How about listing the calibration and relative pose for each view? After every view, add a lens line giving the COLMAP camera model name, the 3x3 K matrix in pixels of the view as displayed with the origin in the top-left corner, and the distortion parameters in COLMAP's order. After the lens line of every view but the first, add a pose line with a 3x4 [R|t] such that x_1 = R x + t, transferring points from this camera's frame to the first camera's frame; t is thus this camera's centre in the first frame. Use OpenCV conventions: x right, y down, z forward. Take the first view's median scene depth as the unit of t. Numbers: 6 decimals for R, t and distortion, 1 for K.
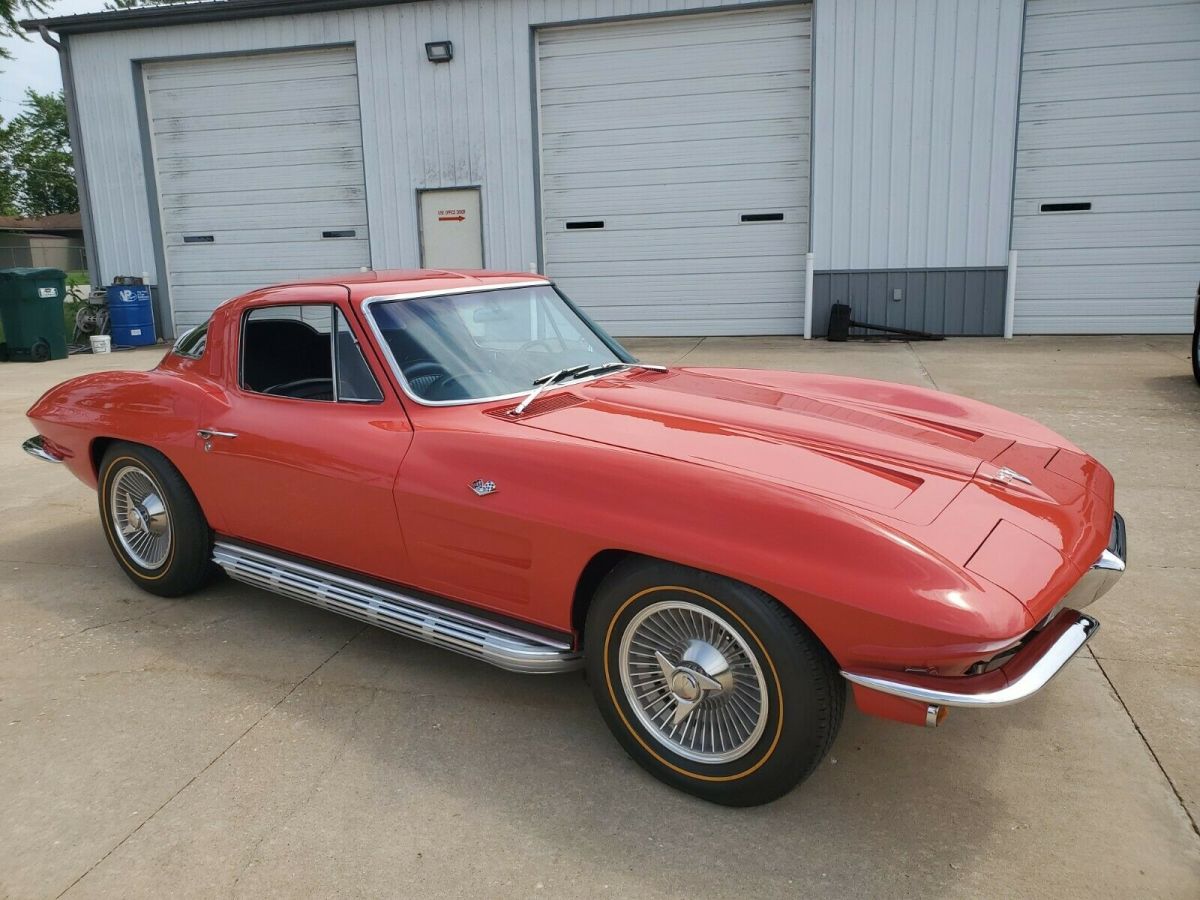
lens RADIAL K [[934.2, 0, 599.1], [0, 934.2, 440.1], [0, 0, 1]] dist [0.012877, 0.010430]
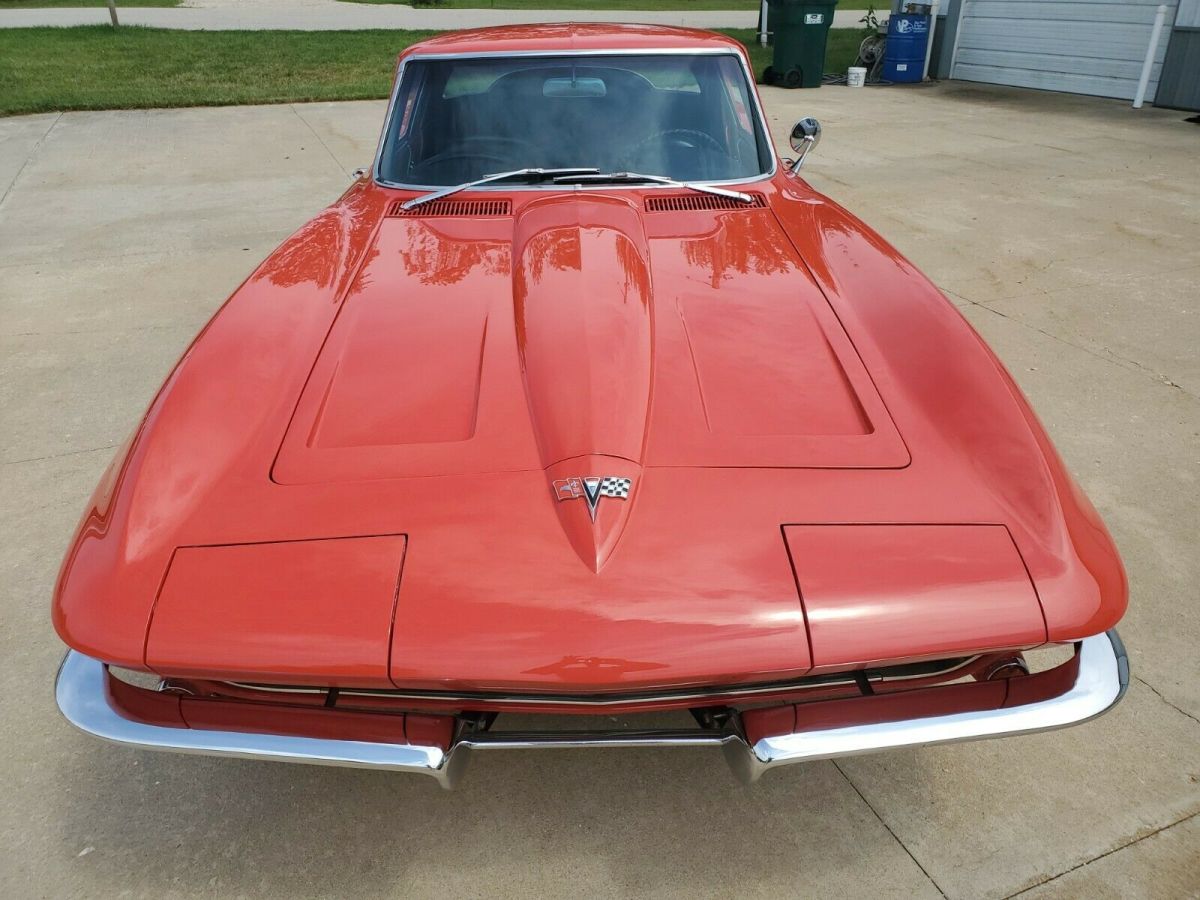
lens RADIAL K [[934.2, 0, 599.8], [0, 934.2, 437.6], [0, 0, 1]] dist [0.012877, 0.010430]
pose [[0.593515, 0.380485, -0.709205, 0.186644], [-0.183244, 0.921934, 0.341260, -0.042031], [0.783685, -0.072585, 0.616903, 0.148798]]
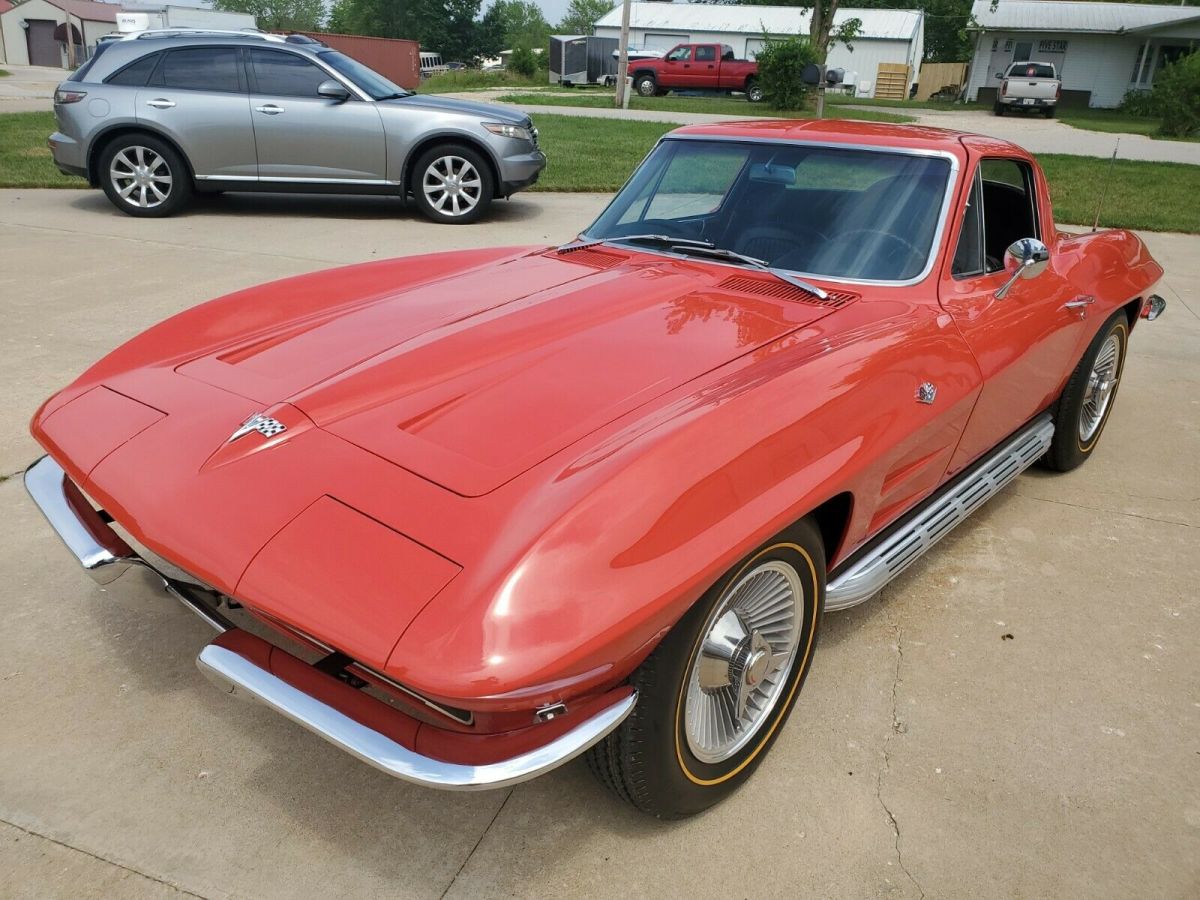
lens RADIAL K [[934.2, 0, 594.6], [0, 934.2, 444.7], [0, 0, 1]] dist [0.012877, 0.010430]
pose [[-0.119446, 0.377221, -0.918388, 0.239661], [-0.245189, 0.885152, 0.395459, -0.066145], [0.962089, 0.272415, -0.013238, 0.284380]]
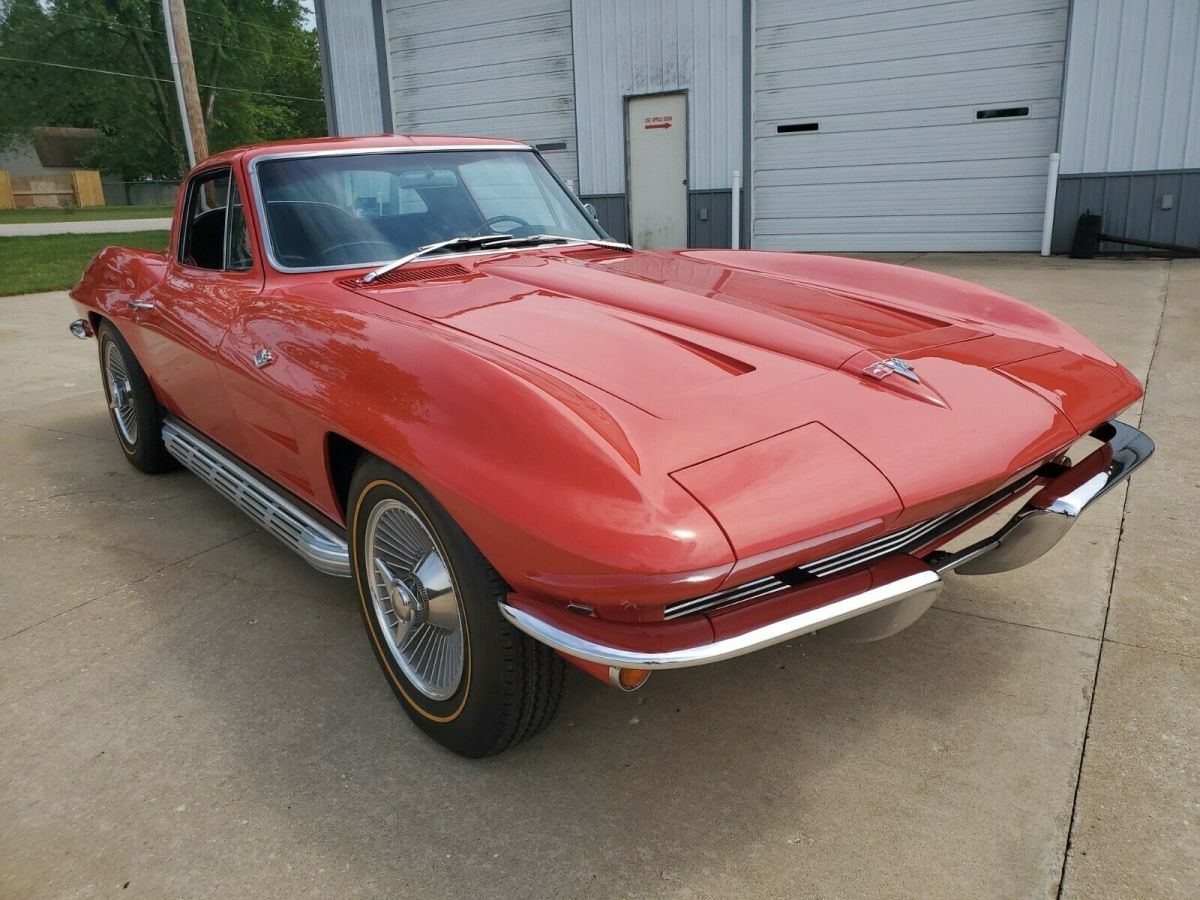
lens RADIAL K [[934.2, 0, 616.1], [0, 934.2, 445.4], [0, 0, 1]] dist [0.012877, 0.010430]
pose [[0.959390, 0.064684, -0.274568, 0.098078], [-0.042967, 0.995506, 0.084394, 0.009958], [0.278793, -0.069170, 0.957857, 0.056574]]
